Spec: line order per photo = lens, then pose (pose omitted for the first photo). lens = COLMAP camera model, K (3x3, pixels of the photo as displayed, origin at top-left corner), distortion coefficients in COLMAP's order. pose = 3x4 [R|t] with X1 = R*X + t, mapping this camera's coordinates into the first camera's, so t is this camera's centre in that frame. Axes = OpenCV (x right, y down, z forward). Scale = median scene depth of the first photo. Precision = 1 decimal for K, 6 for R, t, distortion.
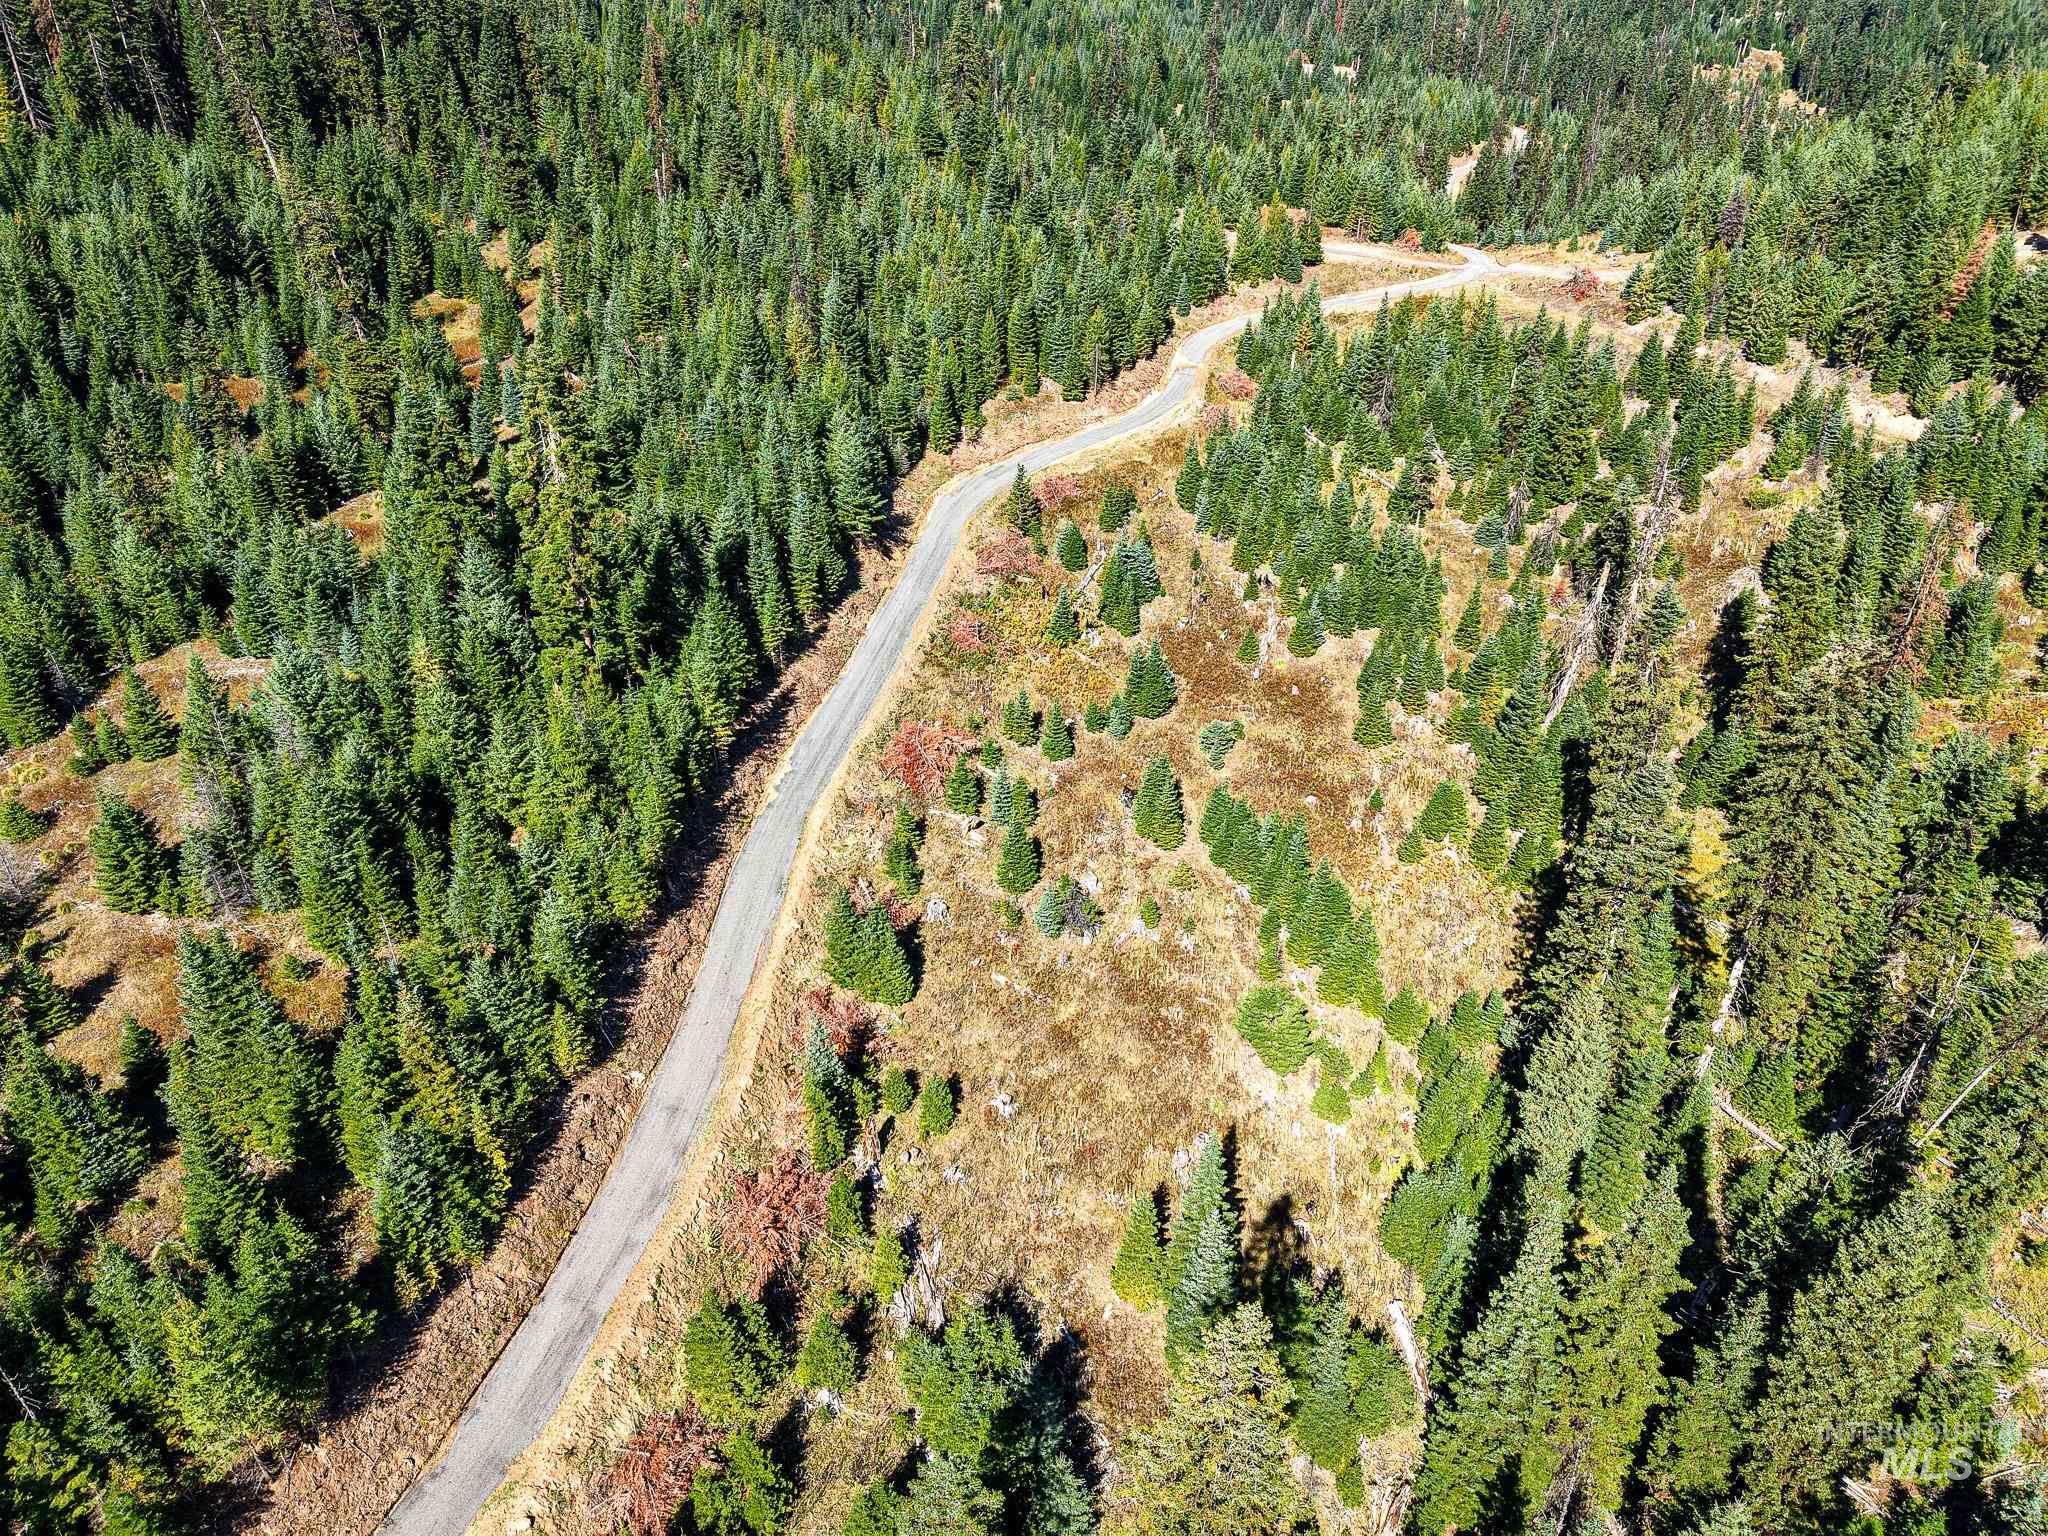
lens RADIAL K [[1414.6, 0, 1024.0], [0, 1414.6, 768.0], [0, 0, 1]] dist [0.010390, 0.001599]
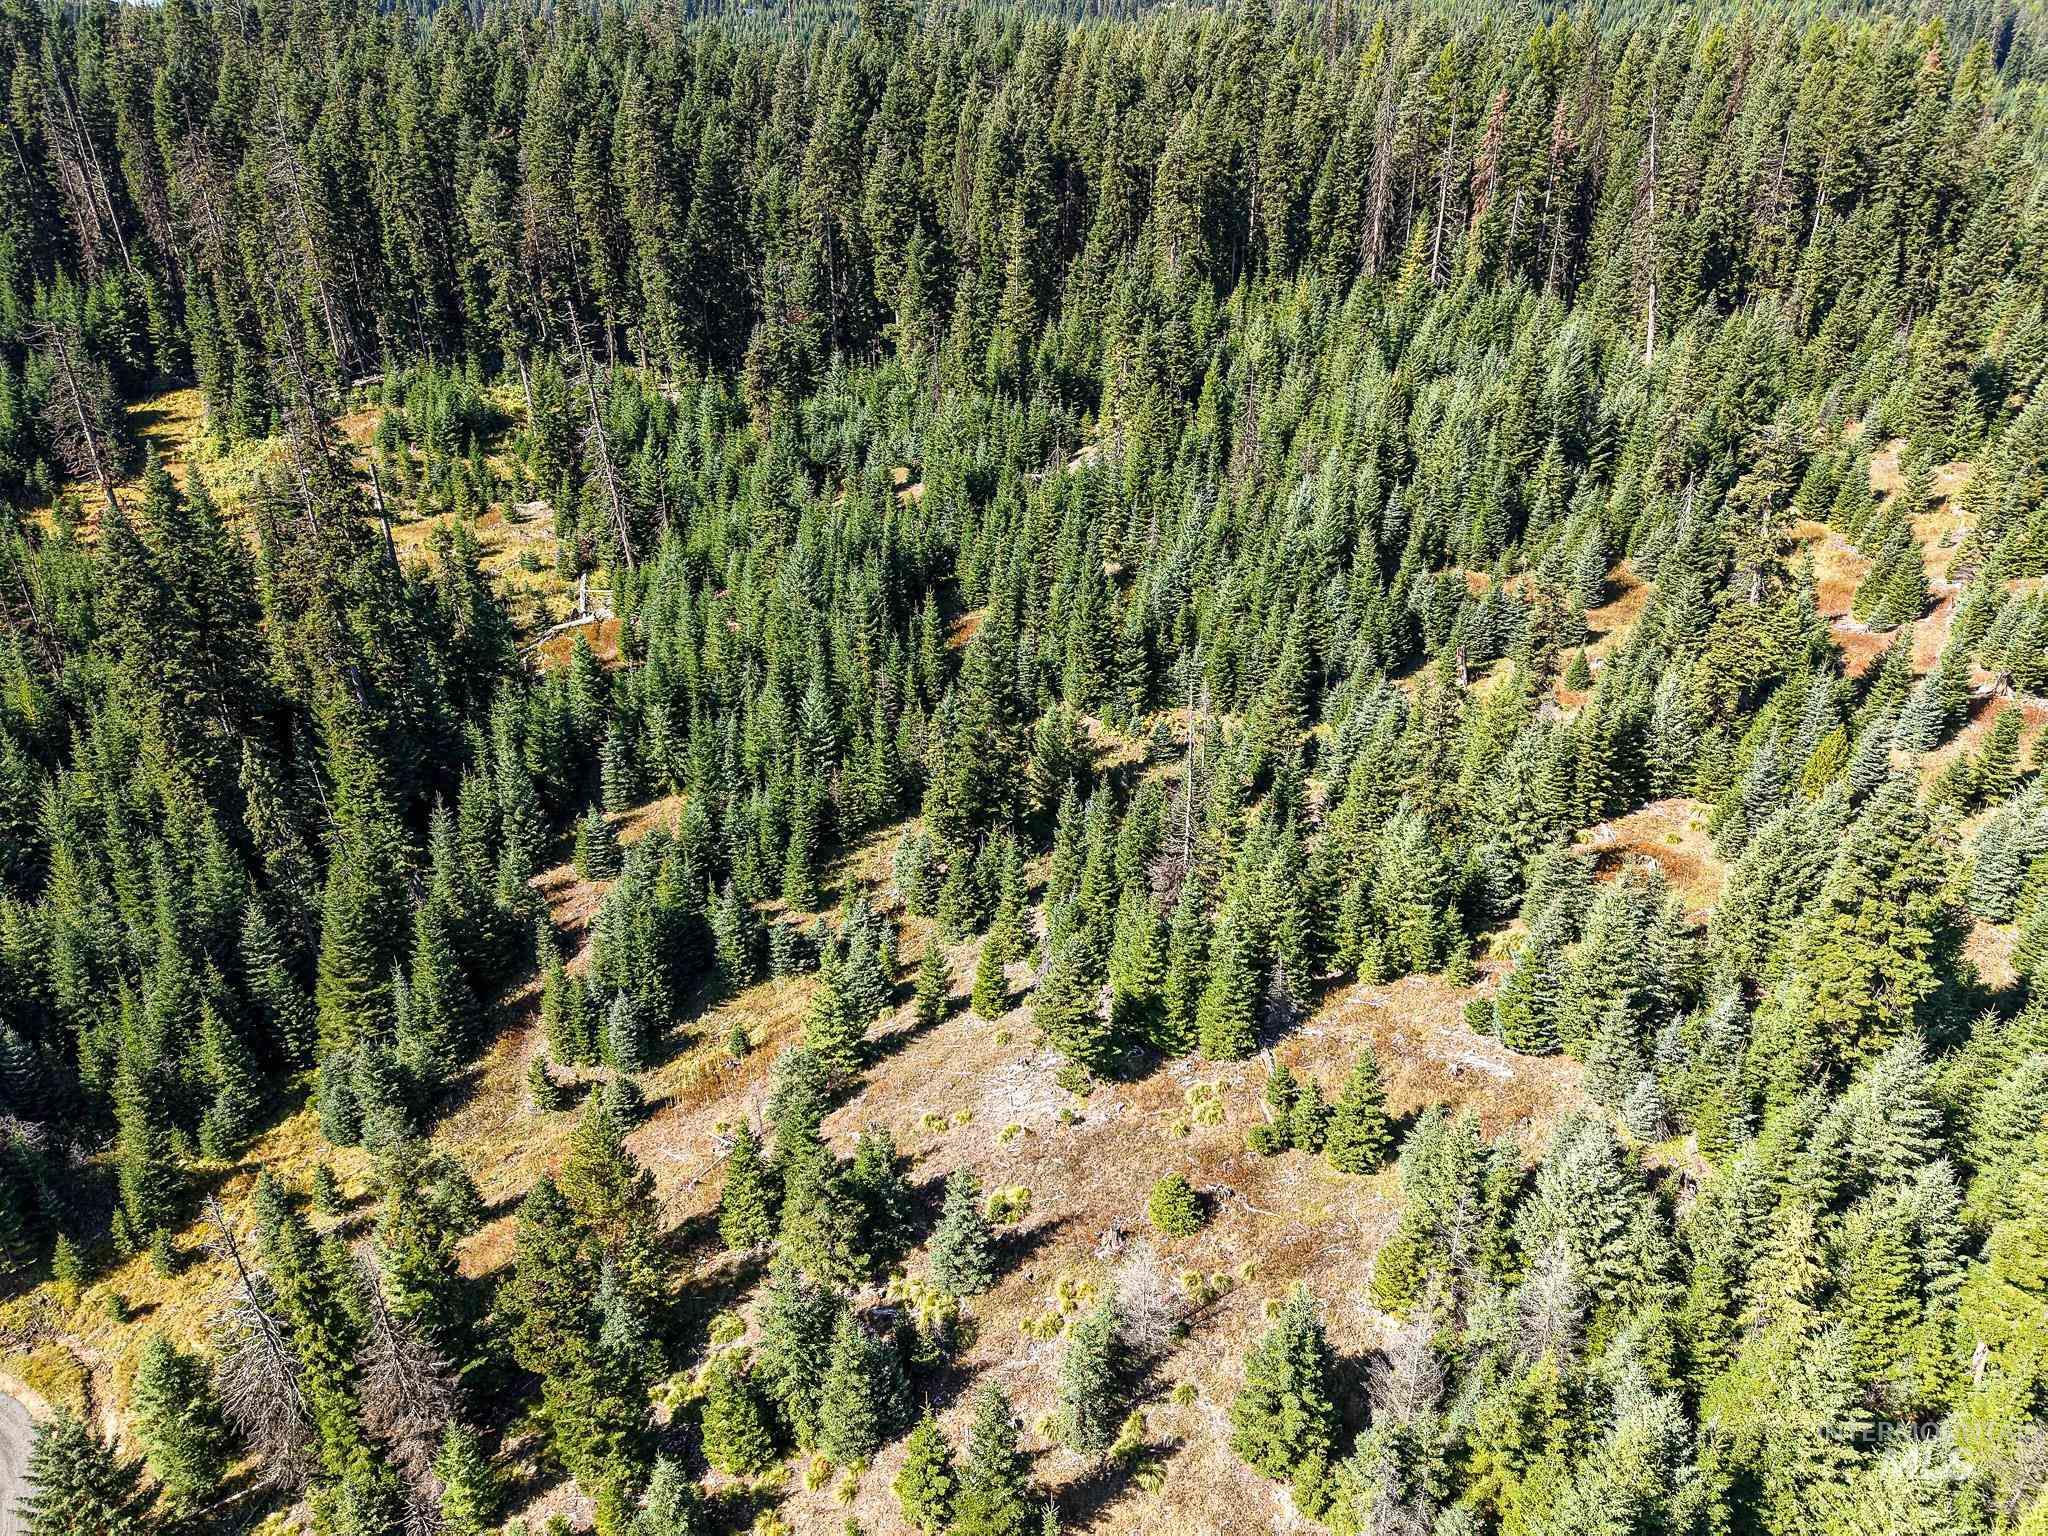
lens RADIAL K [[1414.6, 0, 1024.0], [0, 1414.6, 768.0], [0, 0, 1]] dist [0.010390, 0.001599]
pose [[0.699437, 0.302661, -0.647444, -0.216681], [-0.359020, 0.932101, 0.047878, -0.114422], [0.617974, 0.198958, 0.760607, 0.208888]]
